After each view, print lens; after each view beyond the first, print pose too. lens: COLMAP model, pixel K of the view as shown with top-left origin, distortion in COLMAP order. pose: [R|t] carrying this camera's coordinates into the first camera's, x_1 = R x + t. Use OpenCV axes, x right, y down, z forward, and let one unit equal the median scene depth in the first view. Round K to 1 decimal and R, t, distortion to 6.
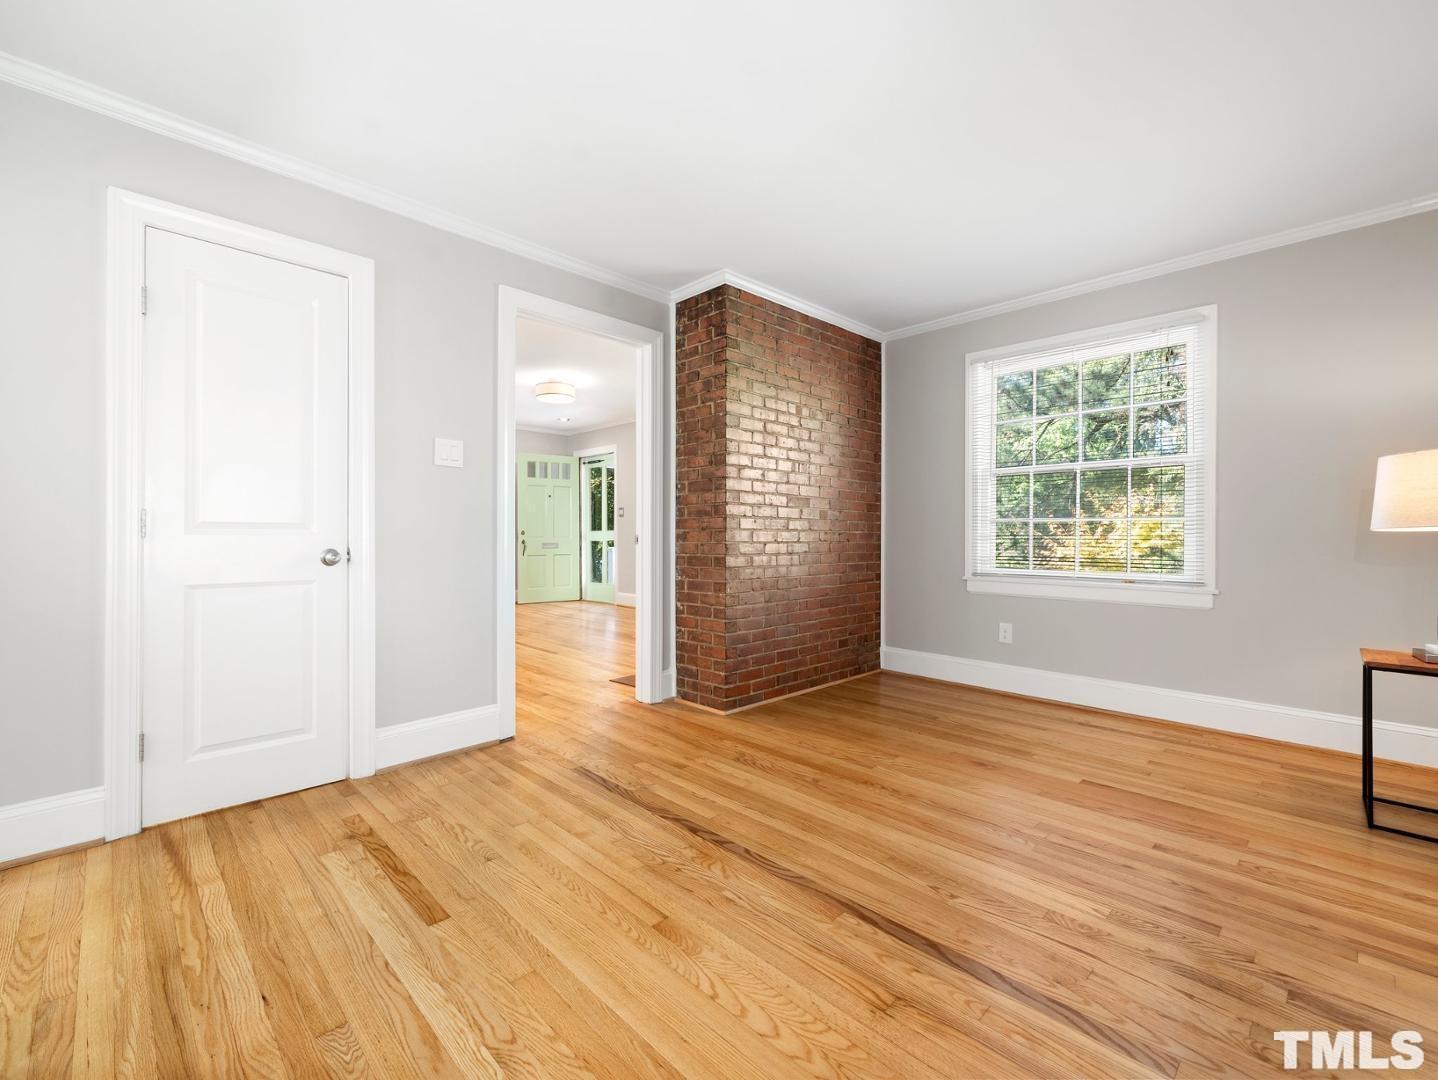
lens RADIAL K [[632.3, 0, 703.4], [0, 632.3, 538.6], [0, 0, 1]] dist [-0.000099, 0.000050]
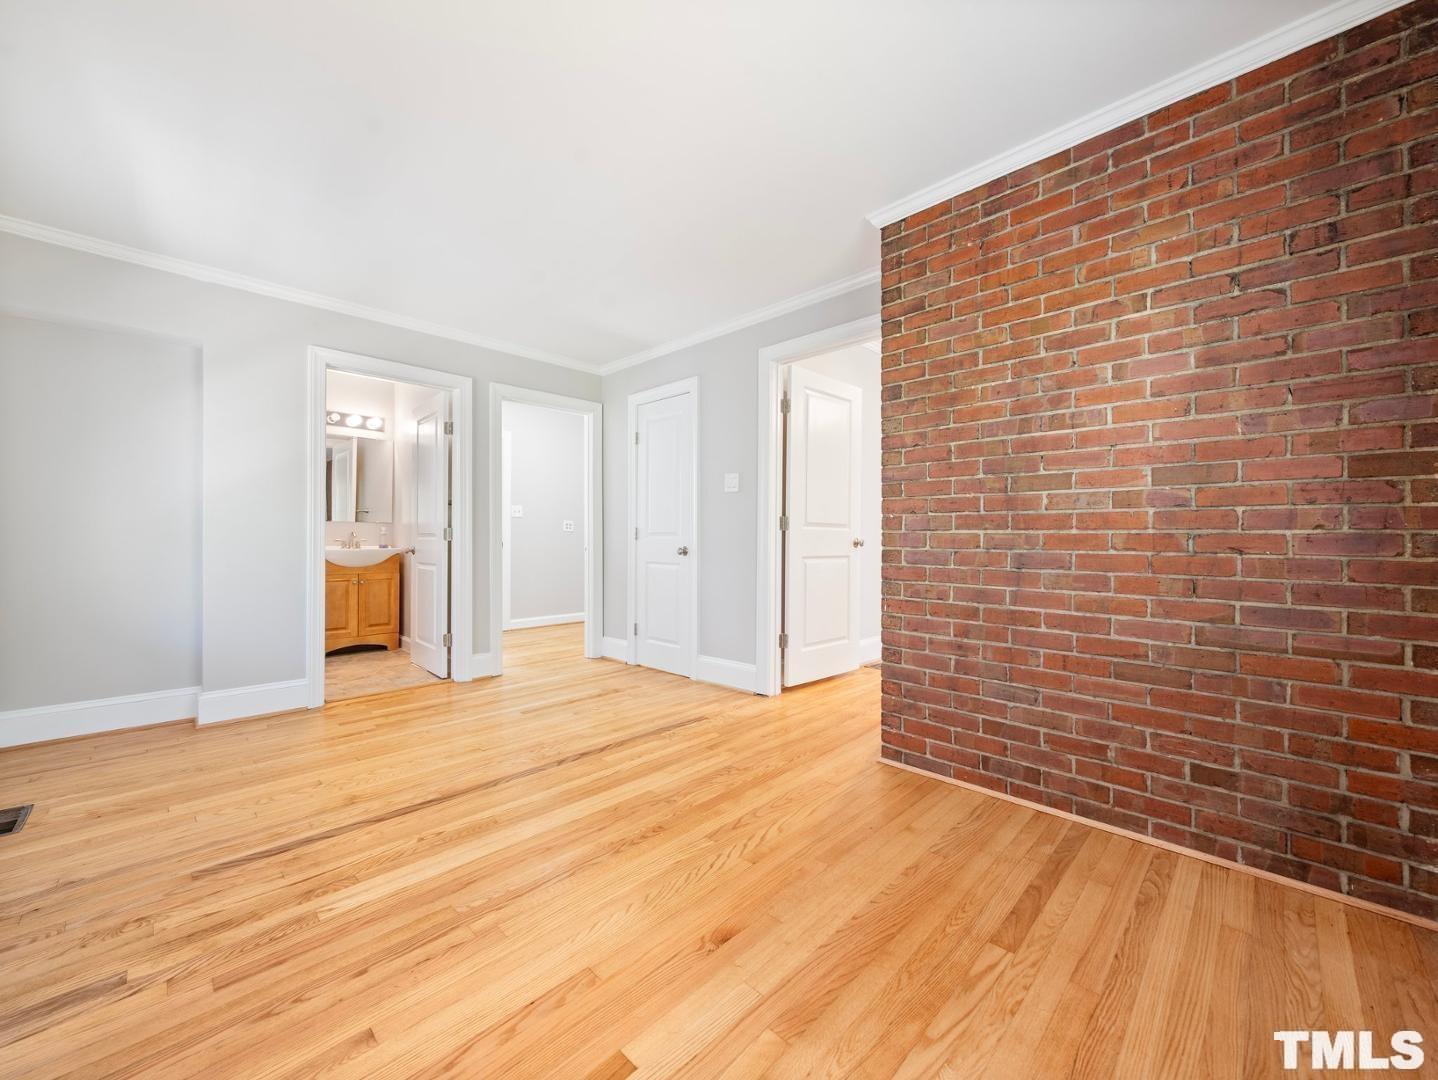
lens RADIAL K [[559.8, 0, 719.0], [0, 559.8, 540.0], [0, 0, 1]] dist [-0.002775, -0.000422]
pose [[0.035694, 0.001071, -0.999362, 0.973965], [-0.006324, 0.999980, 0.000845, -0.004274], [0.999343, 0.006289, 0.035701, 1.006971]]
